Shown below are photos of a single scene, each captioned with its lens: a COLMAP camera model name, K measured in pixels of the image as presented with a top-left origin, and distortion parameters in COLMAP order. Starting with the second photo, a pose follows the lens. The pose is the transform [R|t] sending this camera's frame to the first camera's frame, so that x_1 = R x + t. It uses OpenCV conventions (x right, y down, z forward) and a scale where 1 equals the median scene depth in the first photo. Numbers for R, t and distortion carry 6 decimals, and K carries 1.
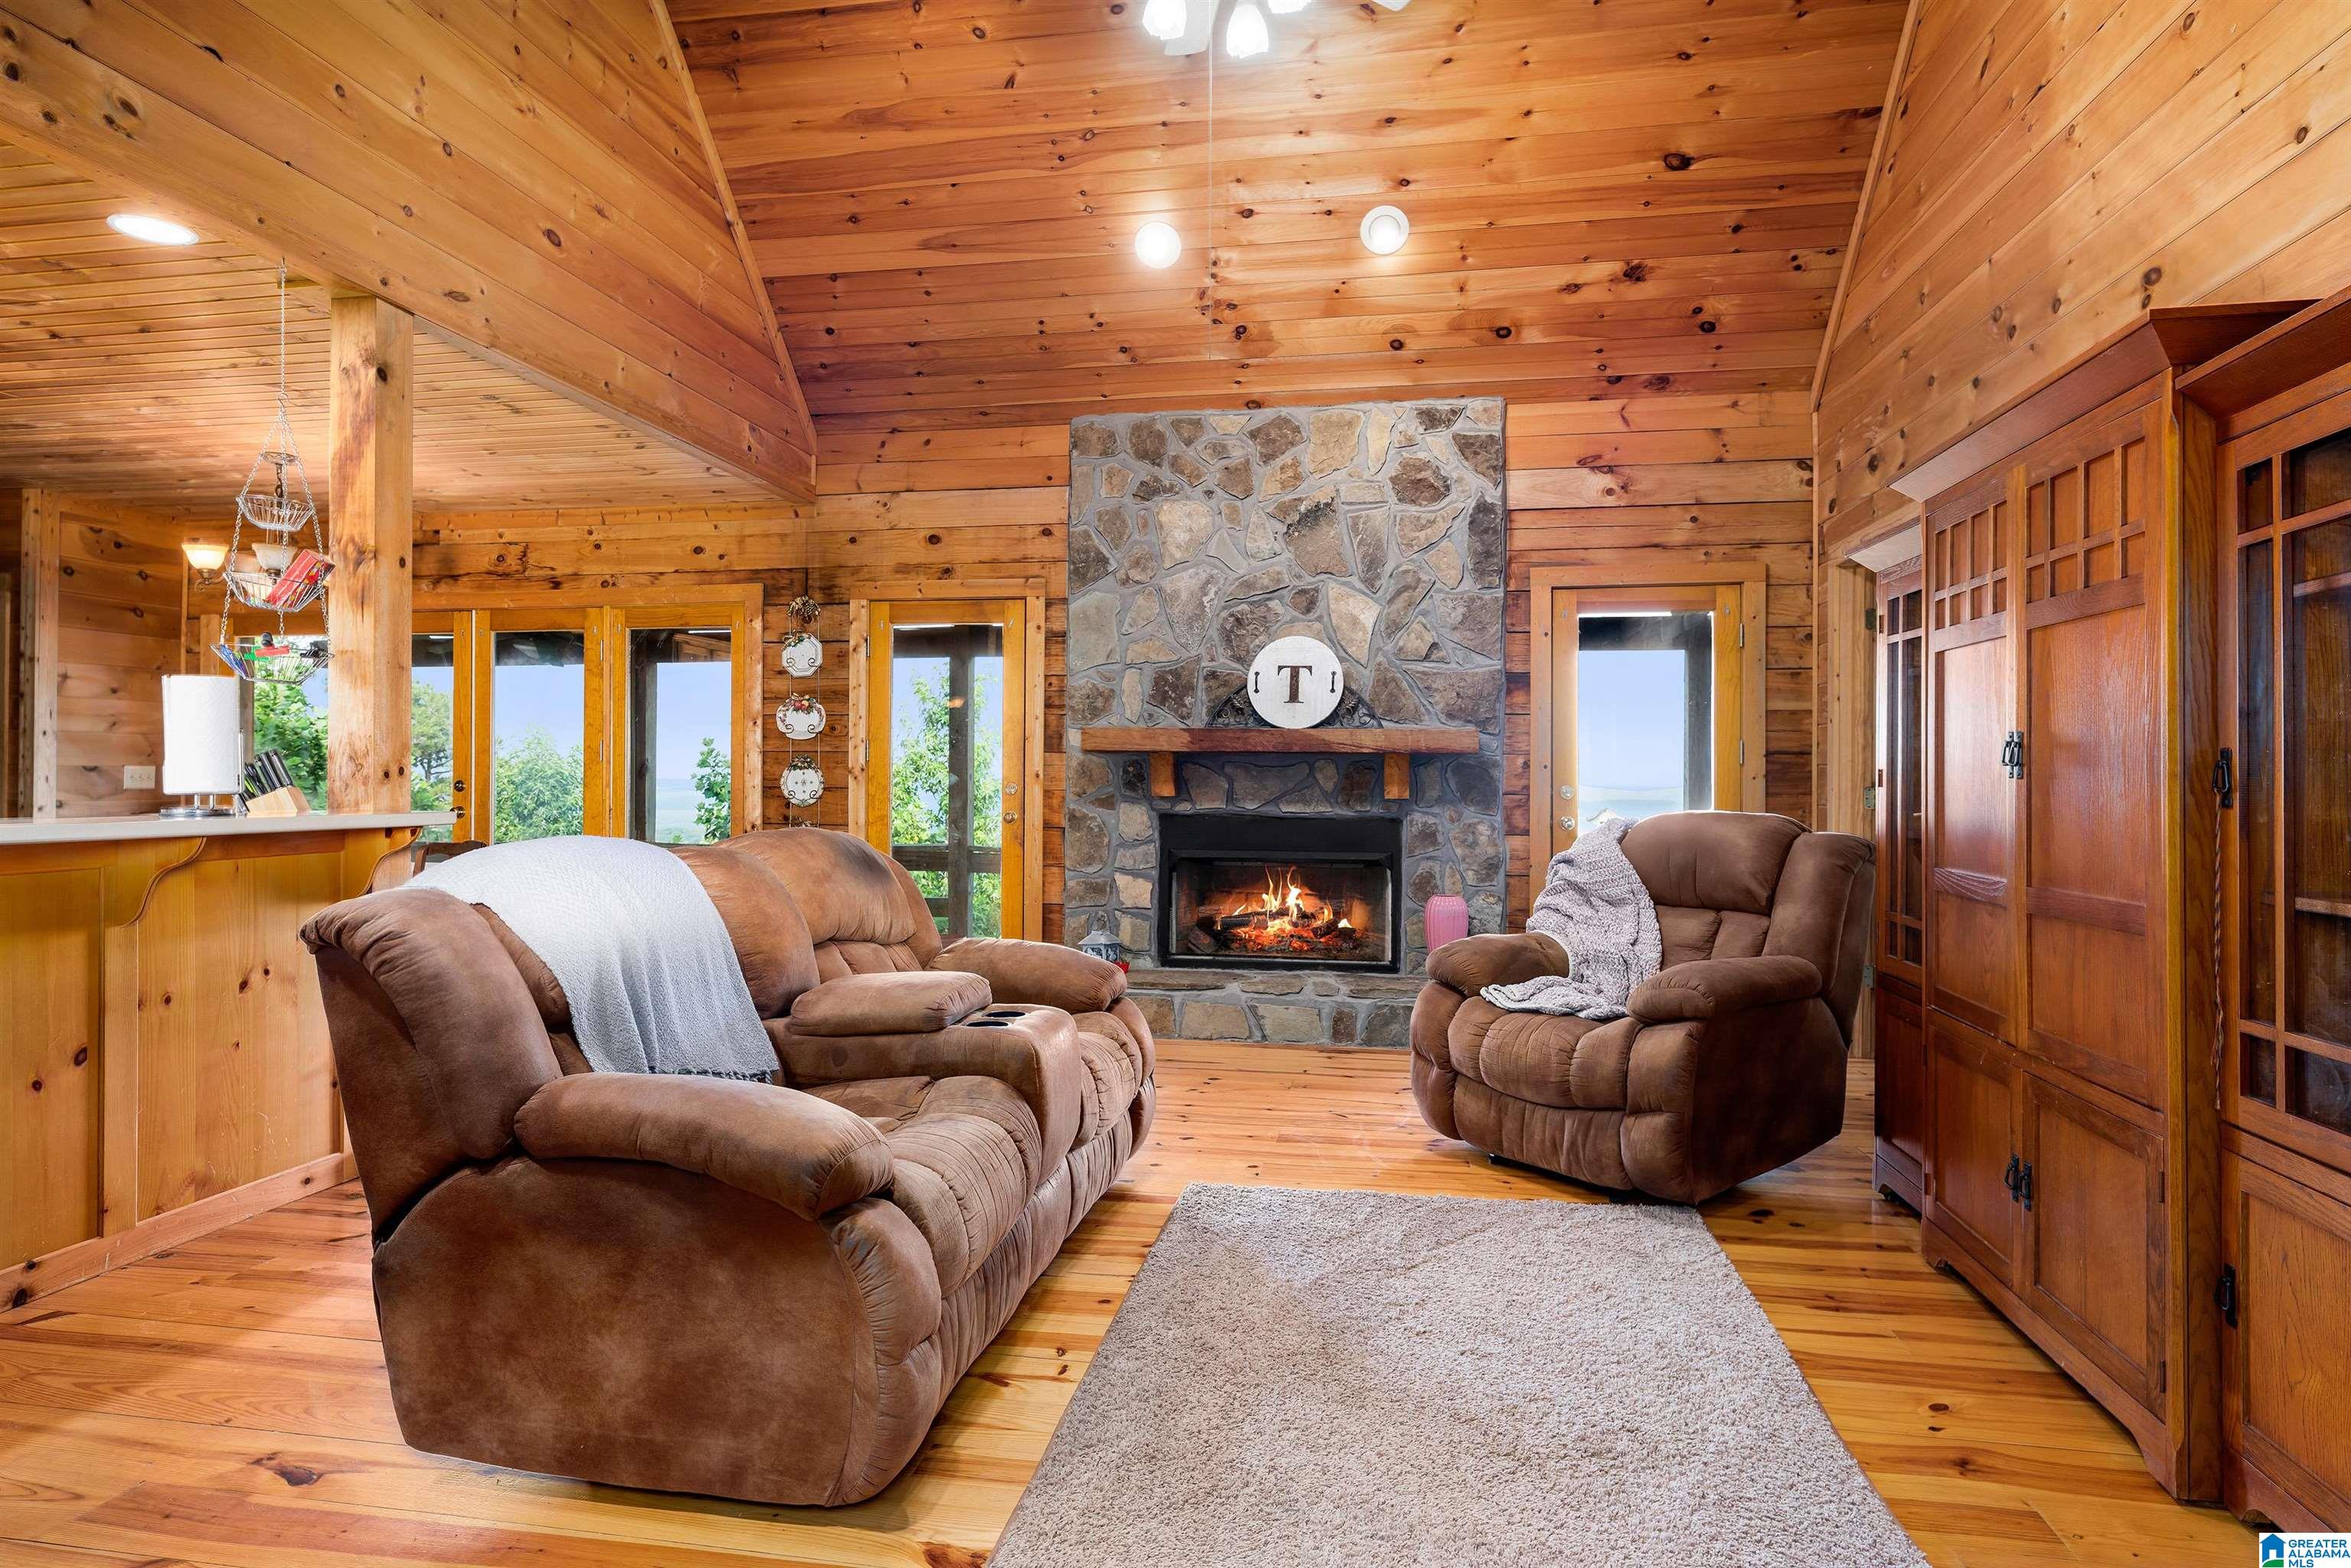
lens RADIAL K [[1300.7, 0, 1173.3], [0, 1300.7, 776.9], [0, 0, 1]] dist [-0.000427, -0.000161]
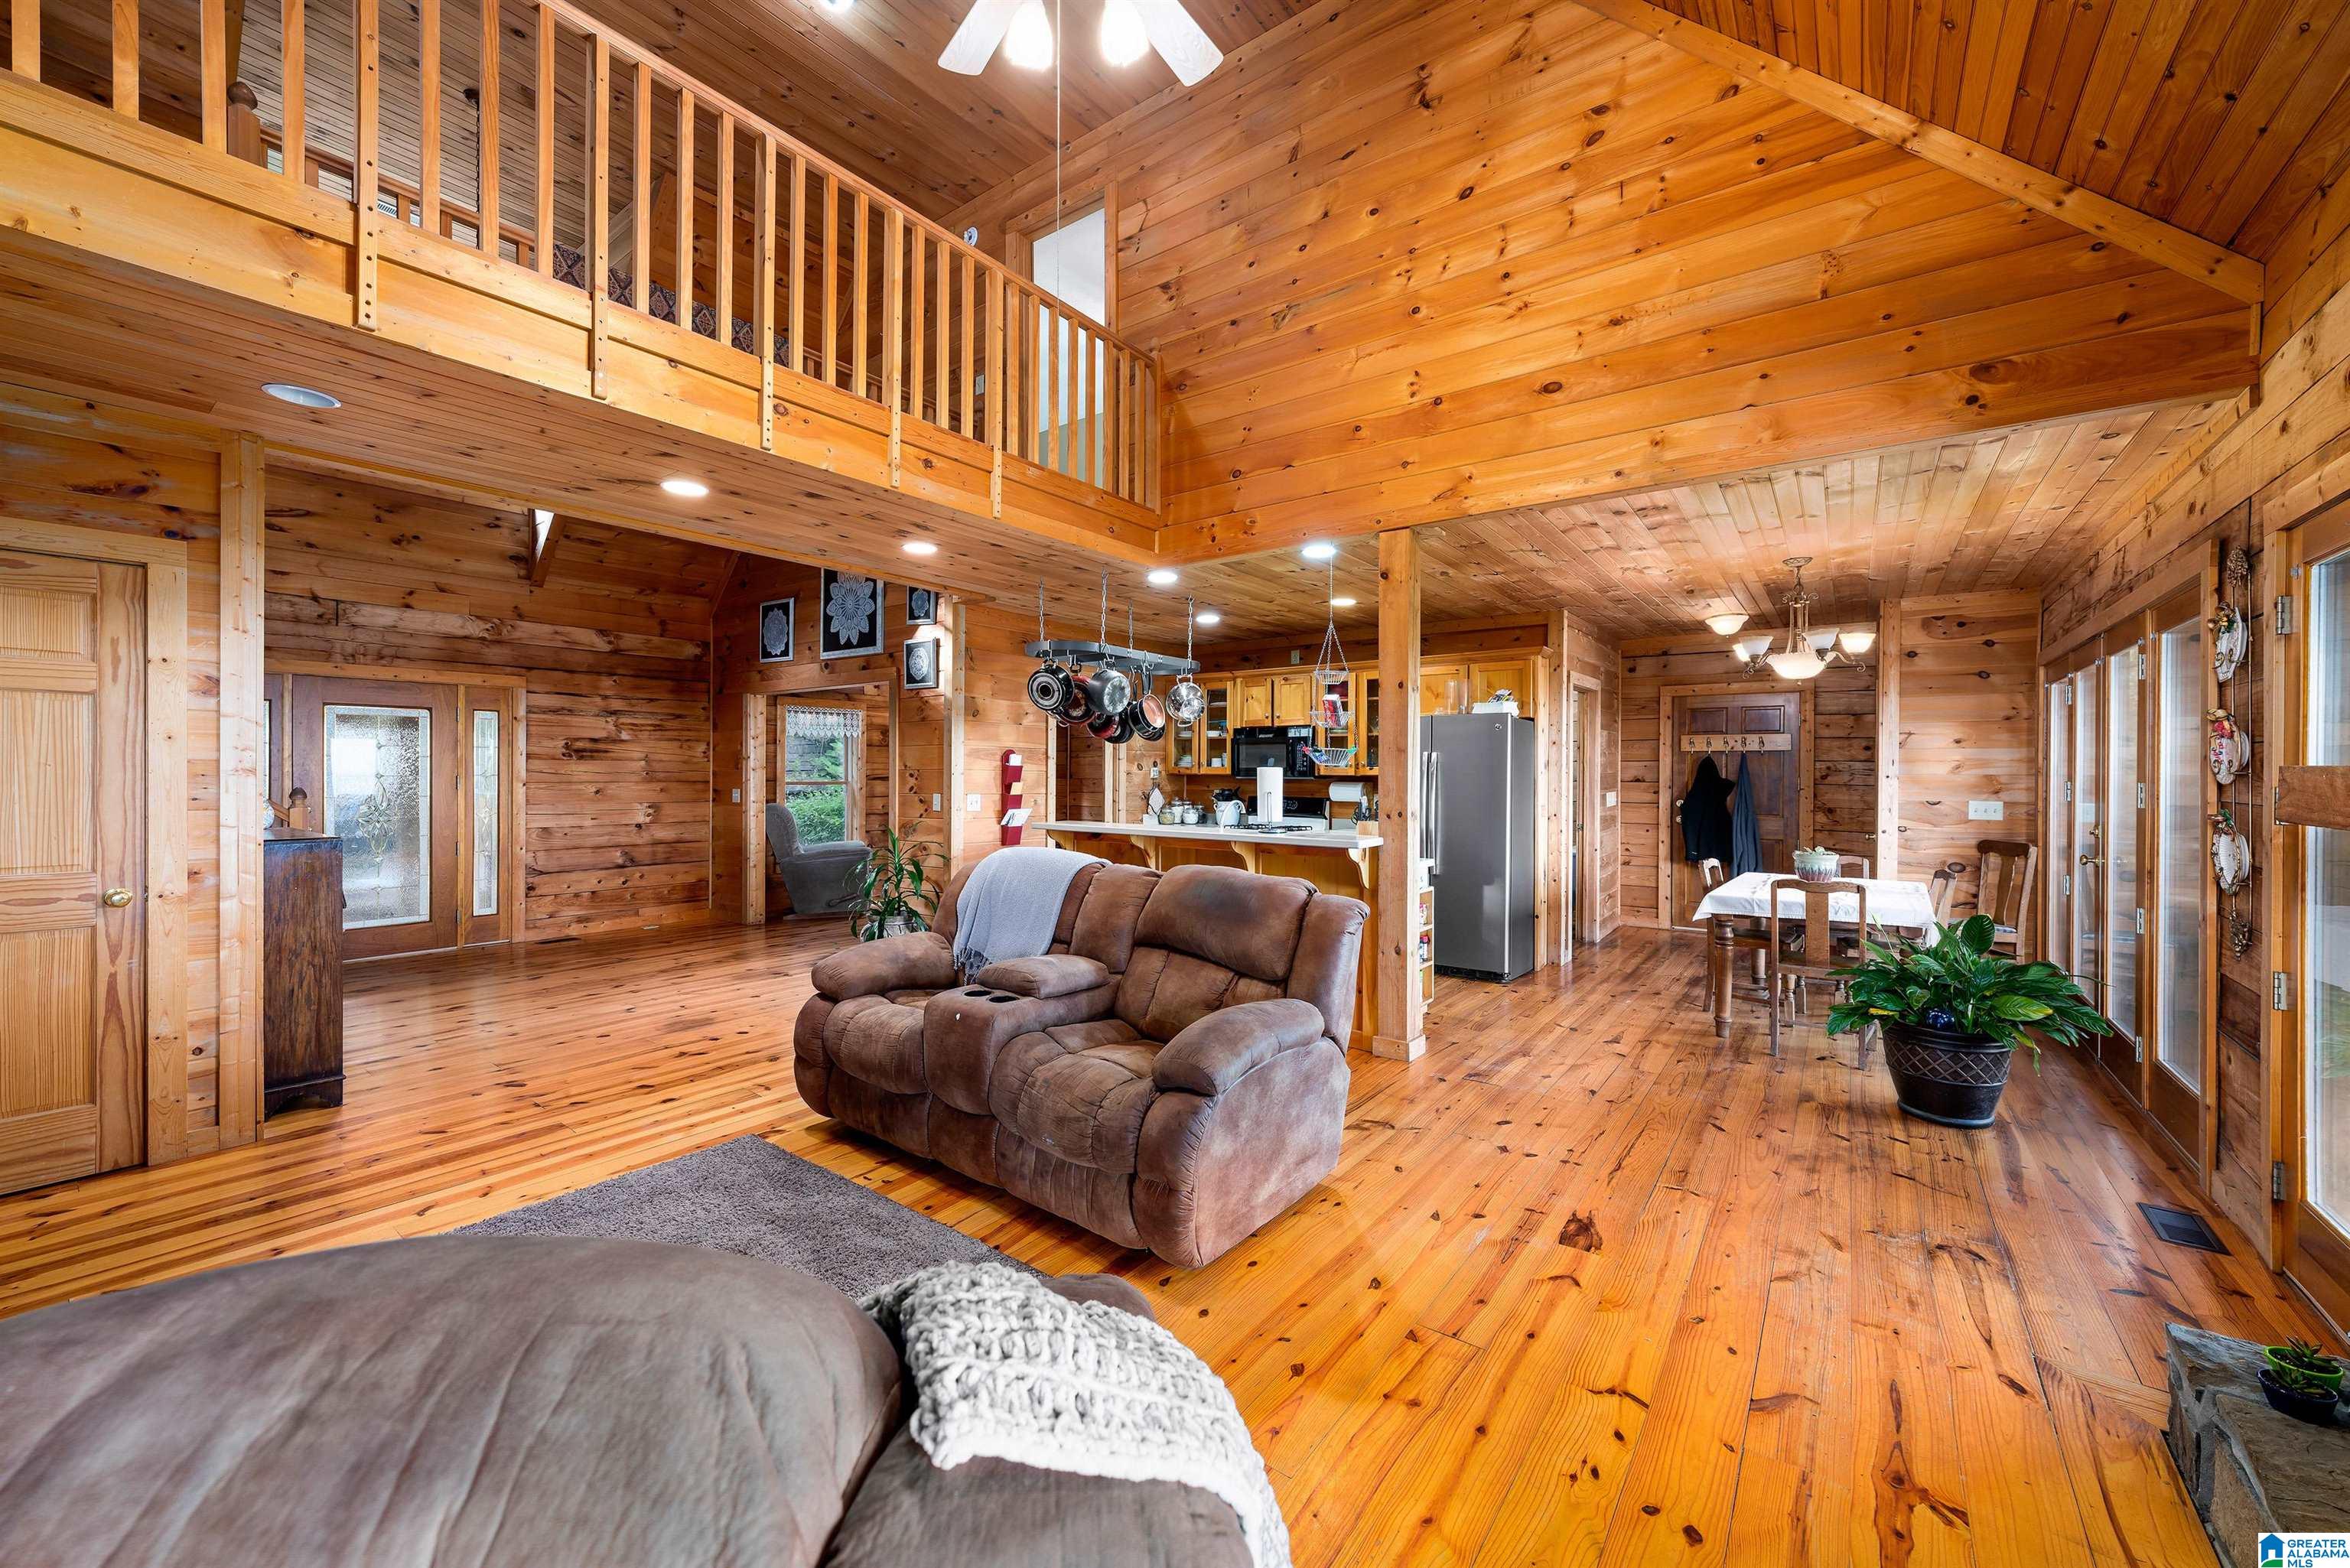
lens RADIAL K [[909.9, 0, 1180.6], [0, 909.9, 770.1], [0, 0, 1]] dist [-0.002157, -0.000076]
pose [[-0.455063, -0.003894, -0.890451, 0.400101], [-0.007323, 0.999973, -0.000631, -0.042622], [0.890429, 0.006233, -0.455079, 0.960349]]
